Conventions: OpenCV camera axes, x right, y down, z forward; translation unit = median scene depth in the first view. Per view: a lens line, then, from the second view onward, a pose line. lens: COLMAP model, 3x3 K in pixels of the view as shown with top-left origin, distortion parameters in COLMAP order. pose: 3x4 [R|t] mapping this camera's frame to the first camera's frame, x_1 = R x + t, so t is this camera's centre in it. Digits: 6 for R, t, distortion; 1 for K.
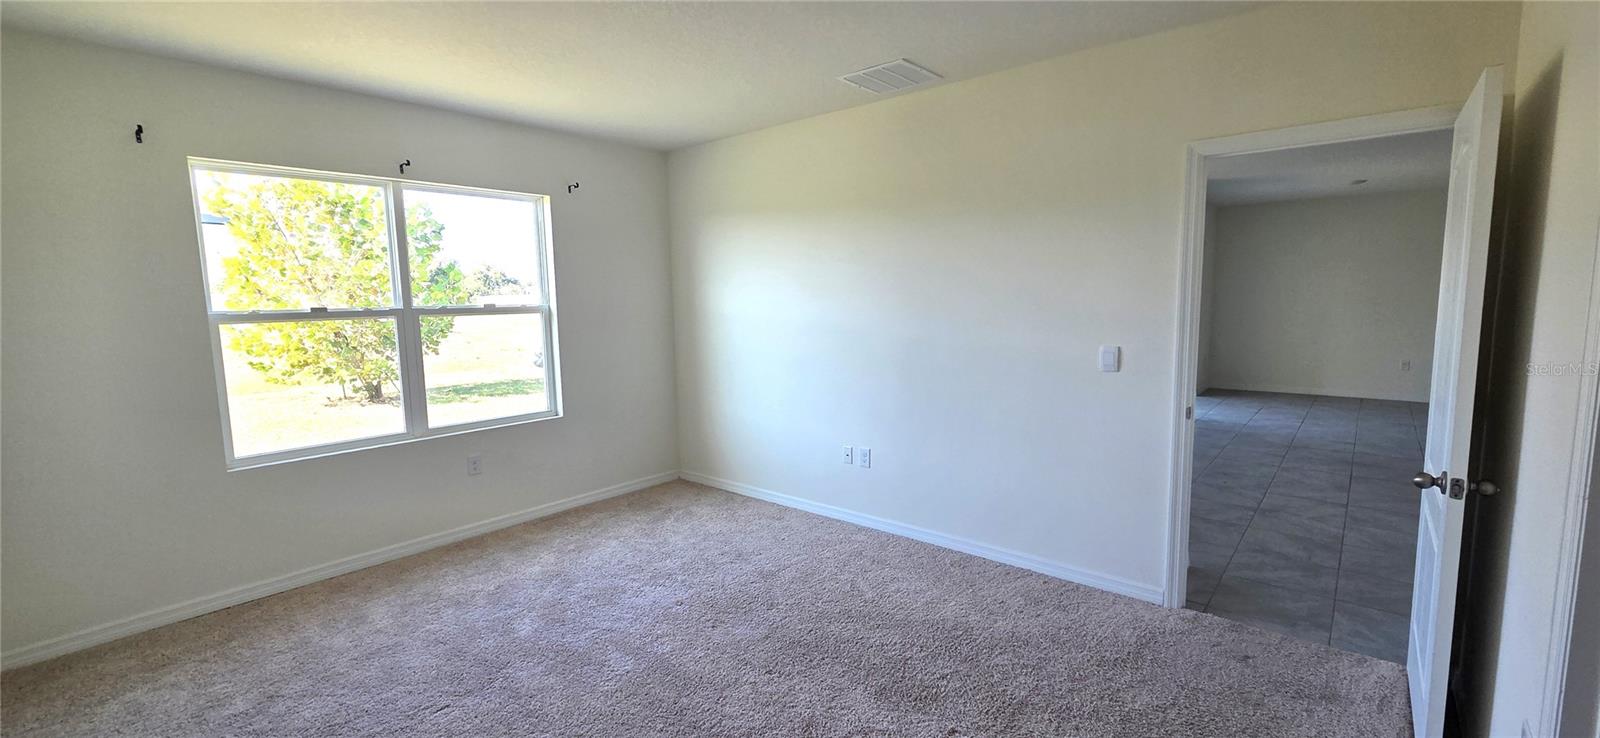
lens RADIAL K [[657.0, 0, 800.0], [0, 657.0, 369.0], [0, 0, 1]] dist [0.000166, 0.000083]
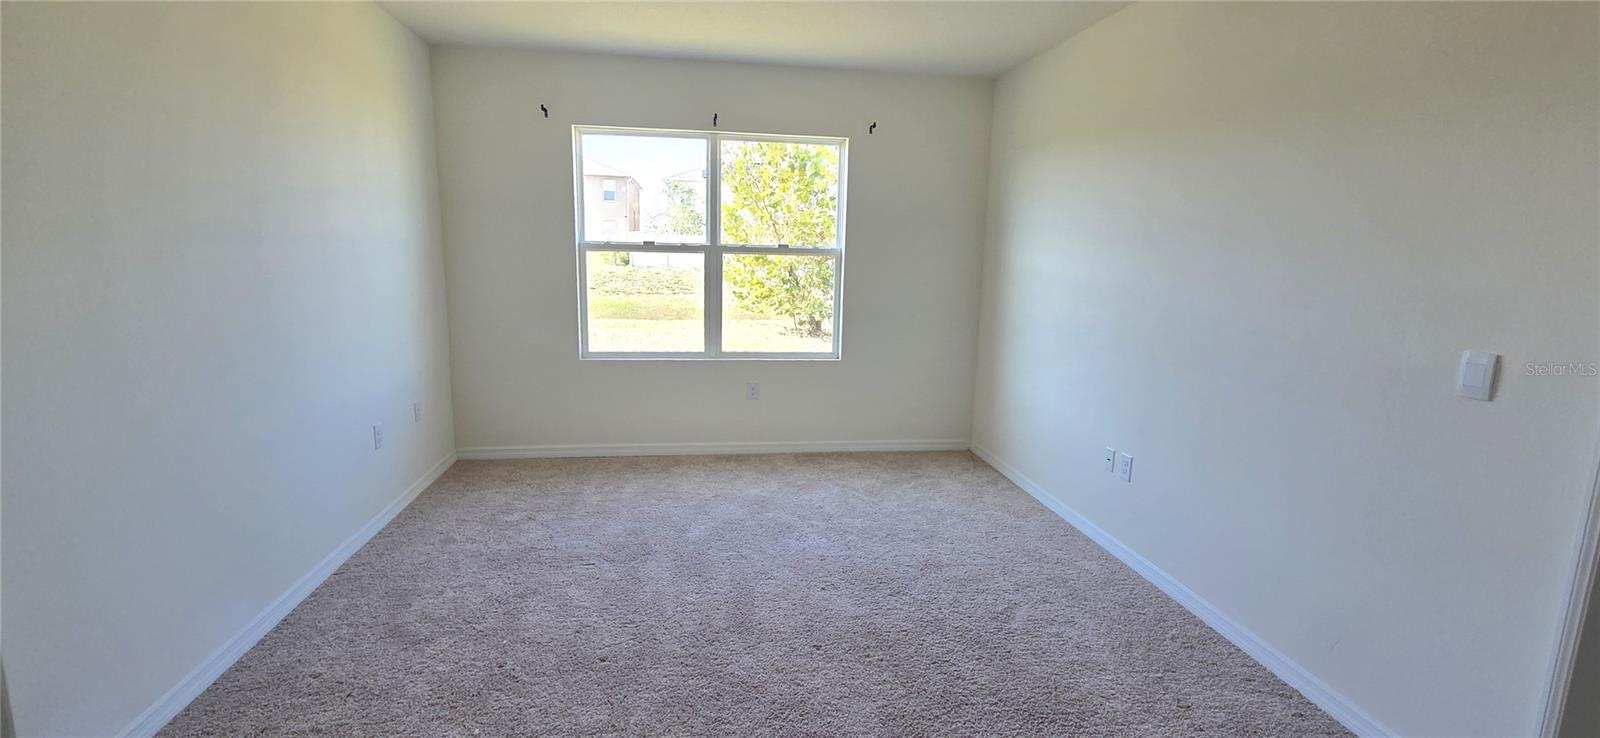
lens RADIAL K [[711.5, 0, 800.0], [0, 711.5, 369.0], [0, 0, 1]] dist [-0.018327, 0.000051]
pose [[0.748368, 0.145893, -0.647040, 0.338509], [-0.112288, 0.989296, 0.093192, -0.009967], [0.653710, 0.002913, 0.756740, 0.148799]]
